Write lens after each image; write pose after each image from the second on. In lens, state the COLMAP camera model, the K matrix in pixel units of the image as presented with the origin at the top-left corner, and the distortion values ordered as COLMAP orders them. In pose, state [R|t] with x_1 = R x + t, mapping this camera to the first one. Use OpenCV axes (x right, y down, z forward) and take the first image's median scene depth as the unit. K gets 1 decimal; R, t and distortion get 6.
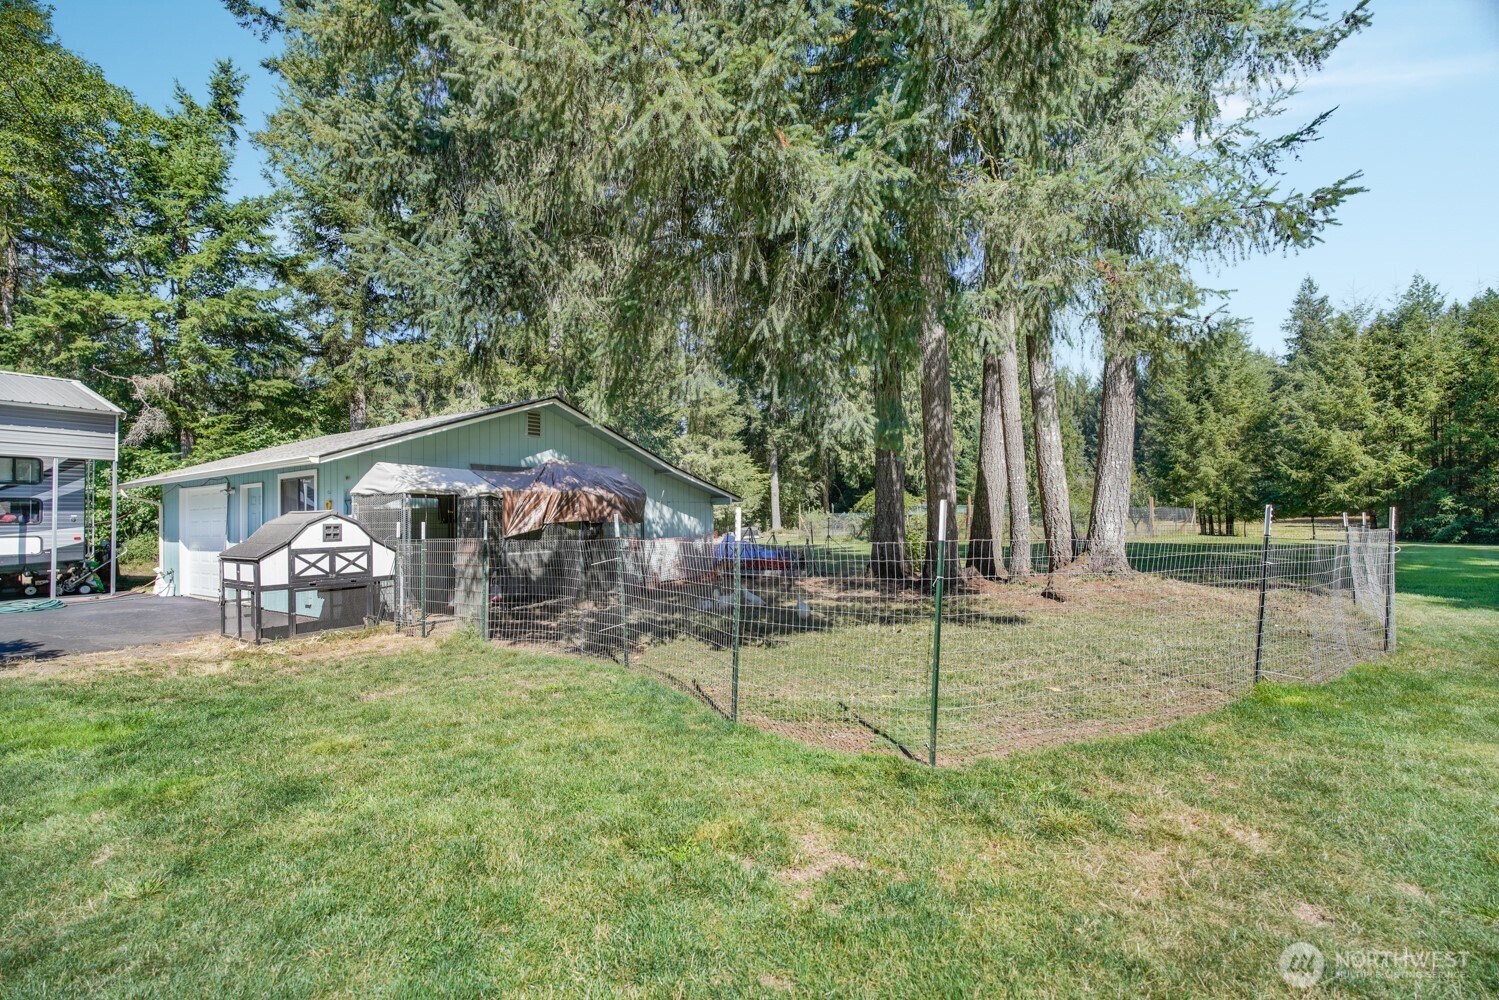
lens RADIAL K [[674.8, 0, 749.5], [0, 674.8, 500.0], [0, 0, 1]] dist [-0.004085, 0.000443]
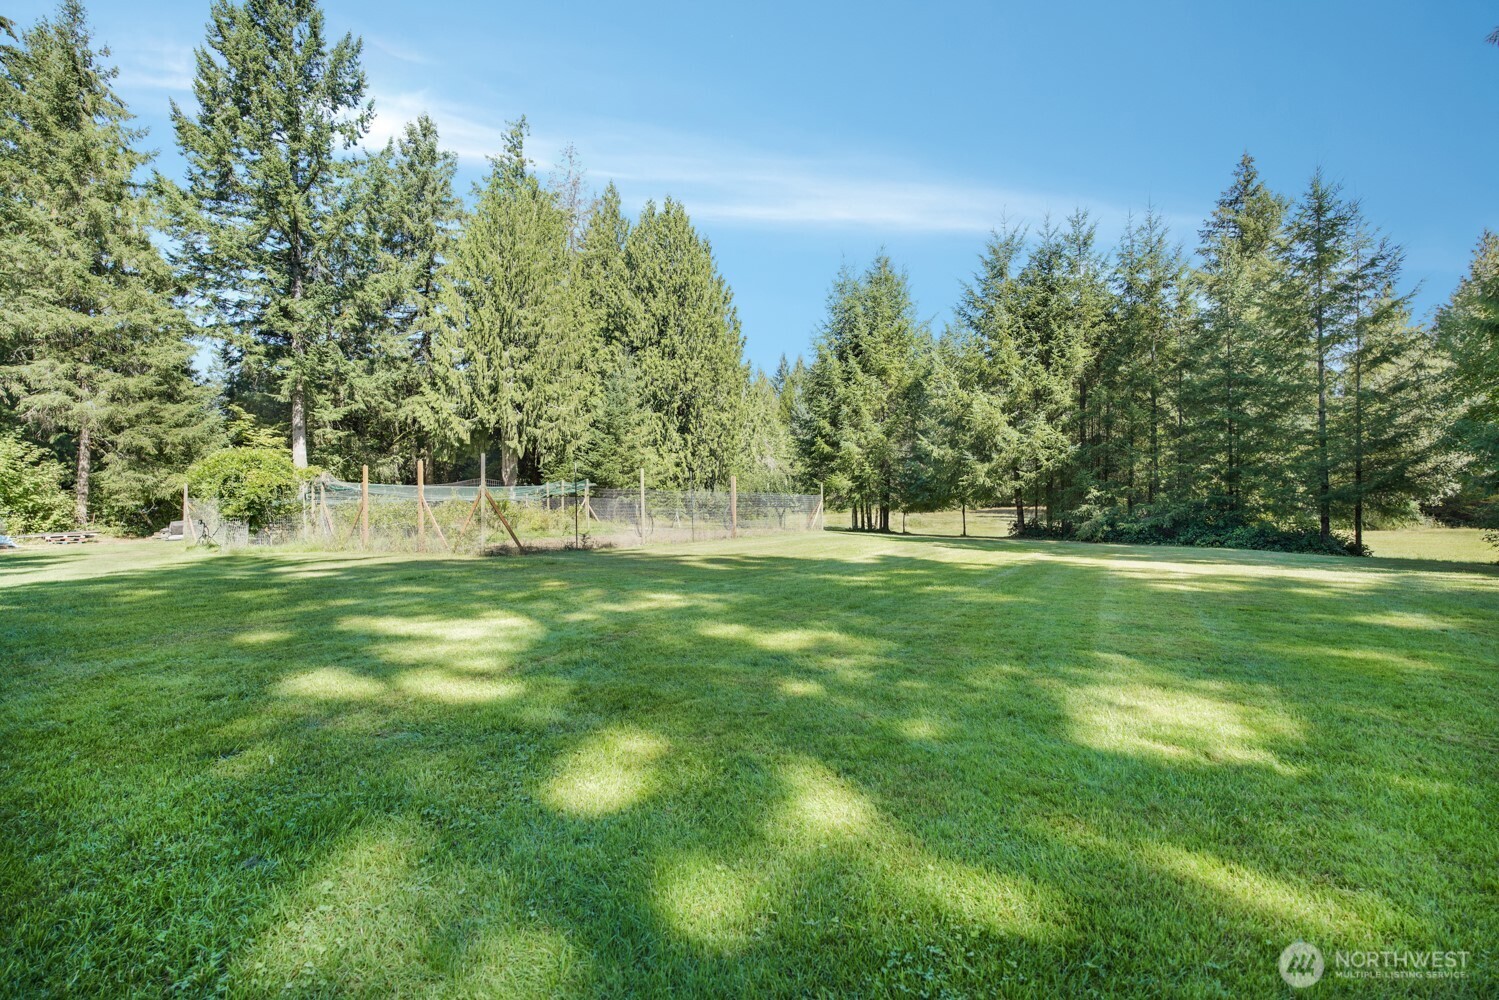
lens RADIAL K [[674.8, 0, 749.5], [0, 674.8, 500.0], [0, 0, 1]] dist [-0.004085, 0.000443]
pose [[0.950763, 0.009286, 0.309780, 0.393694], [-0.013779, 0.999829, 0.012318, 0.010839], [-0.309613, -0.015980, 0.950728, 0.357076]]
